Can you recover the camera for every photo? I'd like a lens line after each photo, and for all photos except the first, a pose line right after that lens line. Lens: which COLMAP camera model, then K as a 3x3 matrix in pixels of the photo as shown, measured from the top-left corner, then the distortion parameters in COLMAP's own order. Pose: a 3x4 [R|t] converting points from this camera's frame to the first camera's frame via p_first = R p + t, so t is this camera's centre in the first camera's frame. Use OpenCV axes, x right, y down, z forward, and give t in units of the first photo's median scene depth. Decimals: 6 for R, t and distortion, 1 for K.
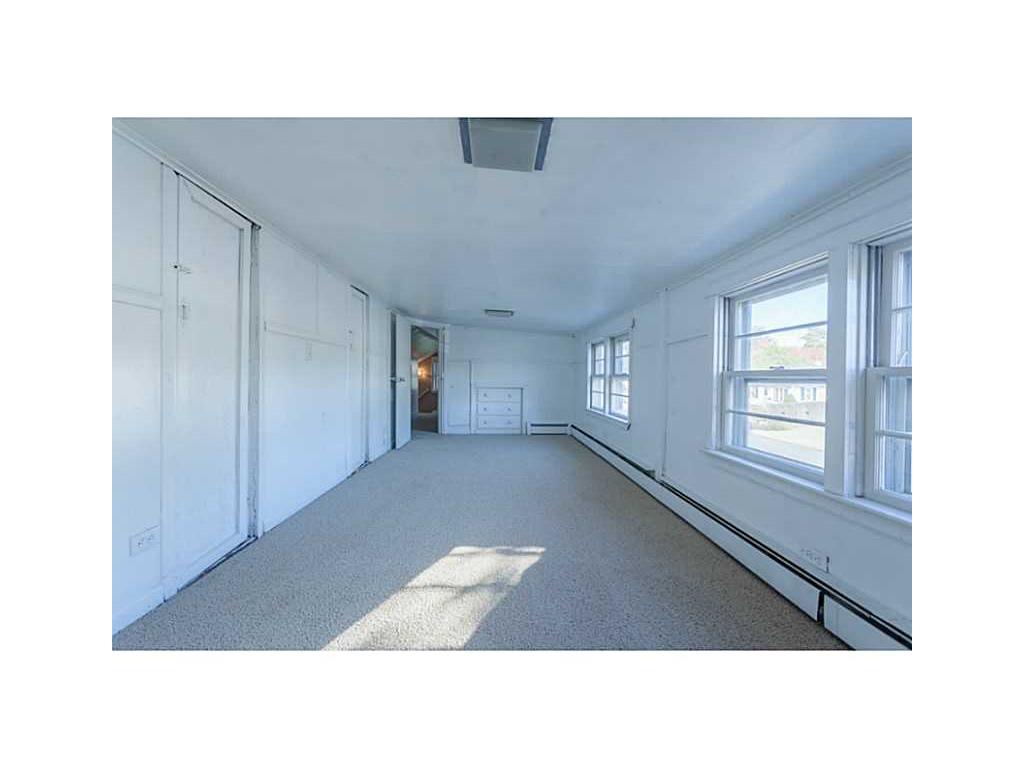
lens RADIAL K [[379.9, 0, 506.6], [0, 379.9, 379.6], [0, 0, 1]] dist [0.000304, 0.000059]
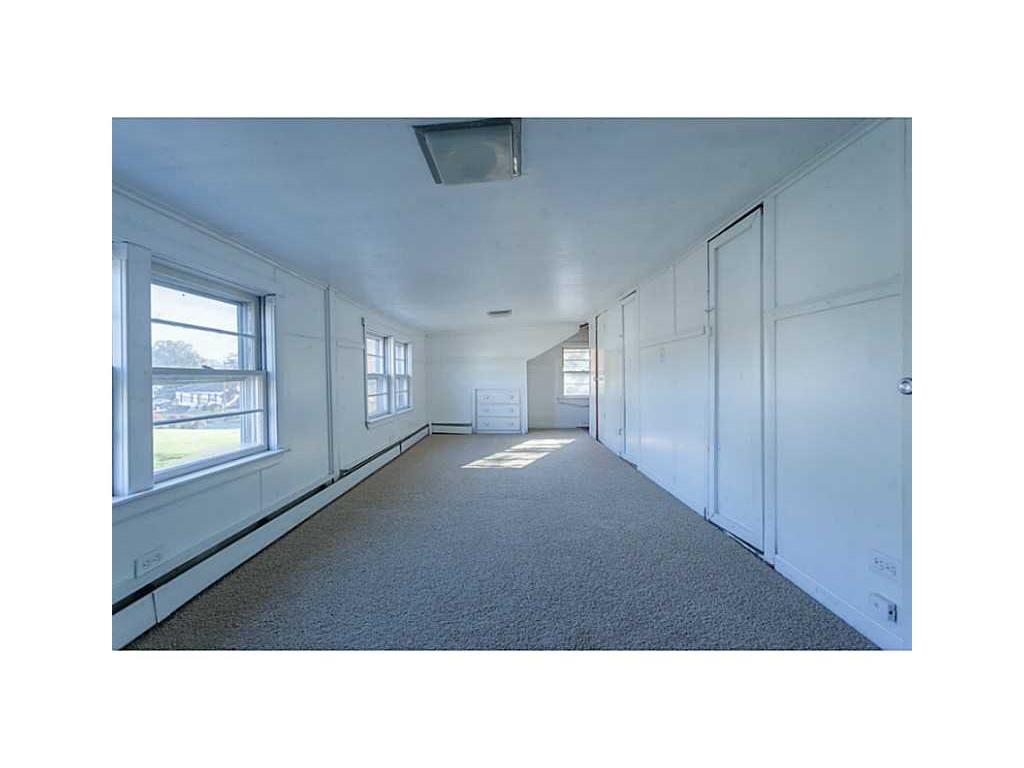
lens RADIAL K [[379.9, 0, 506.6], [0, 379.9, 379.6], [0, 0, 1]] dist [0.000304, 0.000059]
pose [[0.999923, 0.001917, -0.012288, 0.174114], [-0.001908, 0.999998, 0.000726, -0.000769], [0.012290, -0.000703, 0.999924, 0.002145]]
